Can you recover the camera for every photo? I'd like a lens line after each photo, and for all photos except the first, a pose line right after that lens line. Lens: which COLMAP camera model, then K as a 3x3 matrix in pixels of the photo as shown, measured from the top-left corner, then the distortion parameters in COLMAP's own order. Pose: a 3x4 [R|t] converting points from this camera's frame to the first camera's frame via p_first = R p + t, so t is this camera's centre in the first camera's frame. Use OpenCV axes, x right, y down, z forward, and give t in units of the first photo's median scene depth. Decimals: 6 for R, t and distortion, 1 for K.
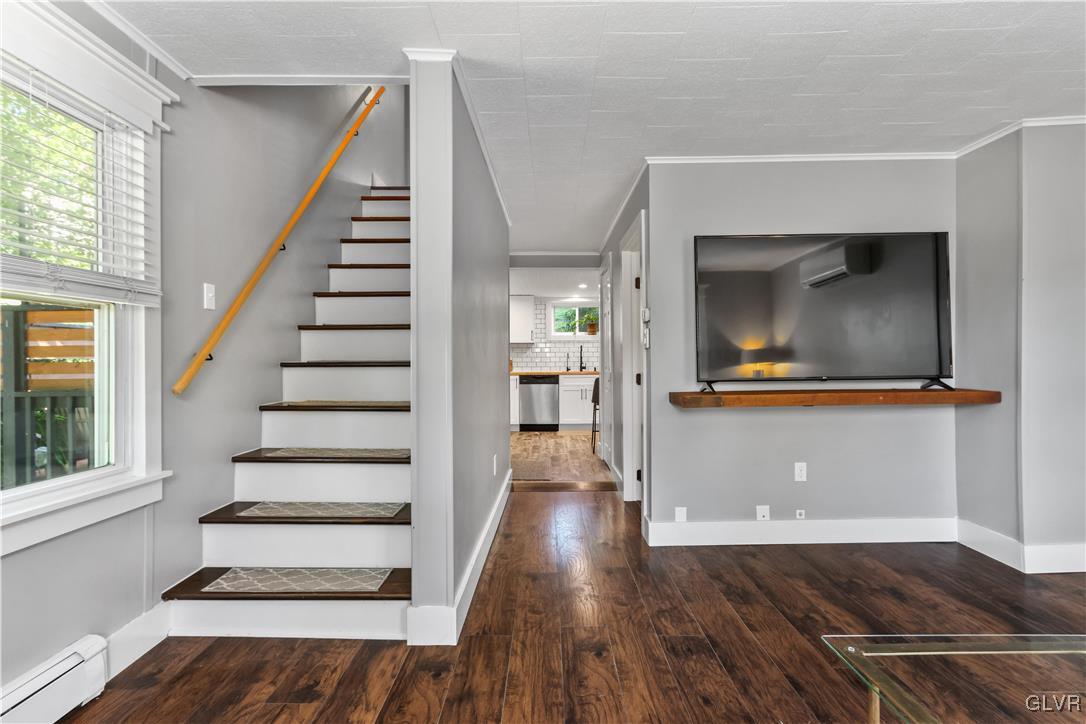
lens RADIAL K [[497.0, 0, 543.0], [0, 497.0, 362.0], [0, 0, 1]] dist [-0.001454, 0.000169]
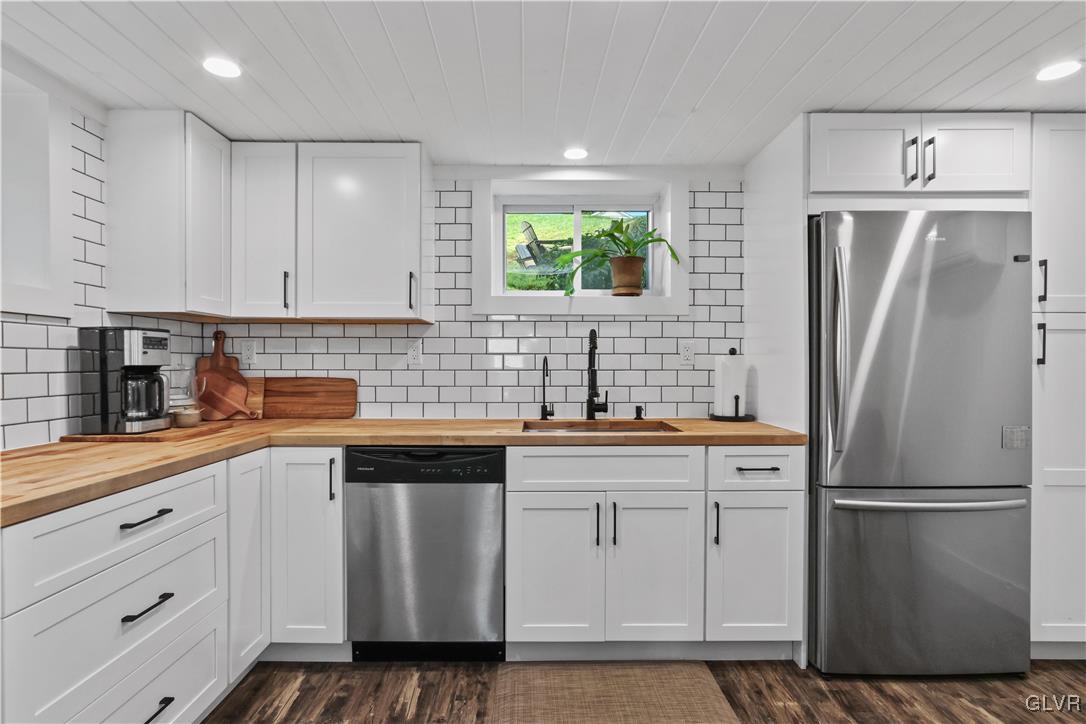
lens RADIAL K [[549.3, 0, 538.6], [0, 549.3, 370.5], [0, 0, 1]] dist [-0.012725, 0.000336]
pose [[0.999955, 0.005280, 0.007925, 0.043068], [-0.005321, 0.999972, 0.005168, -0.011382], [-0.007898, -0.005210, 0.999955, 0.674230]]
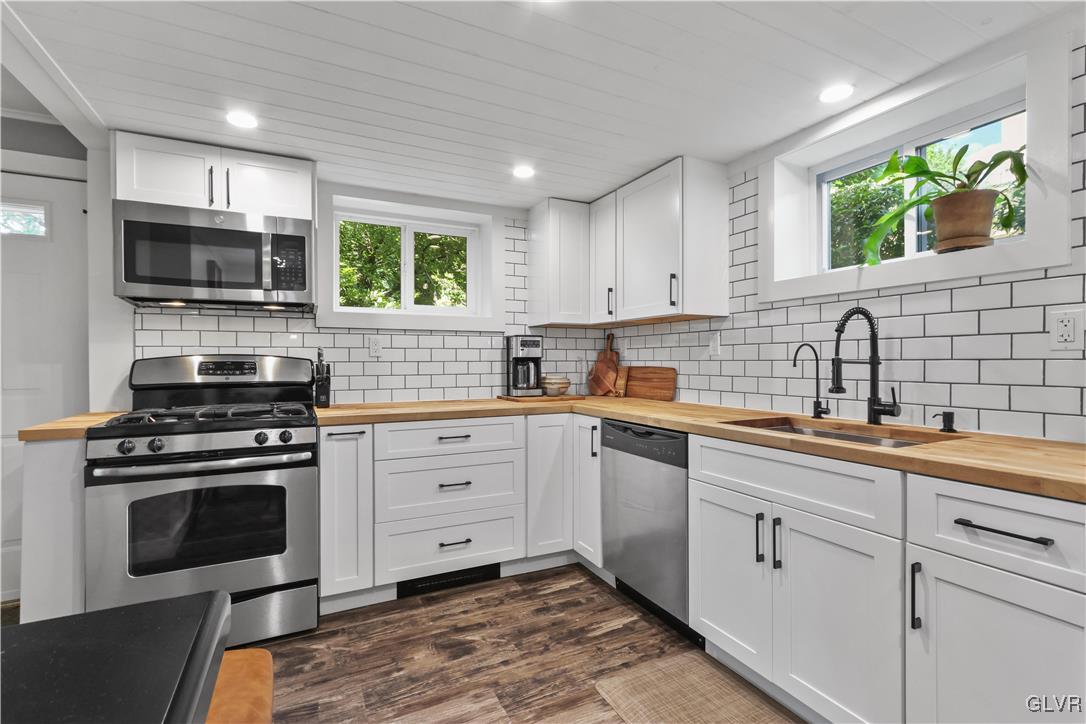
lens RADIAL K [[497.0, 0, 543.0], [0, 497.0, 362.0], [0, 0, 1]] dist [-0.001454, 0.000169]
pose [[0.443731, 0.004745, -0.896147, 0.208704], [-0.004637, 0.999985, 0.002998, -0.009074], [0.896148, 0.002825, 0.443747, 0.761444]]
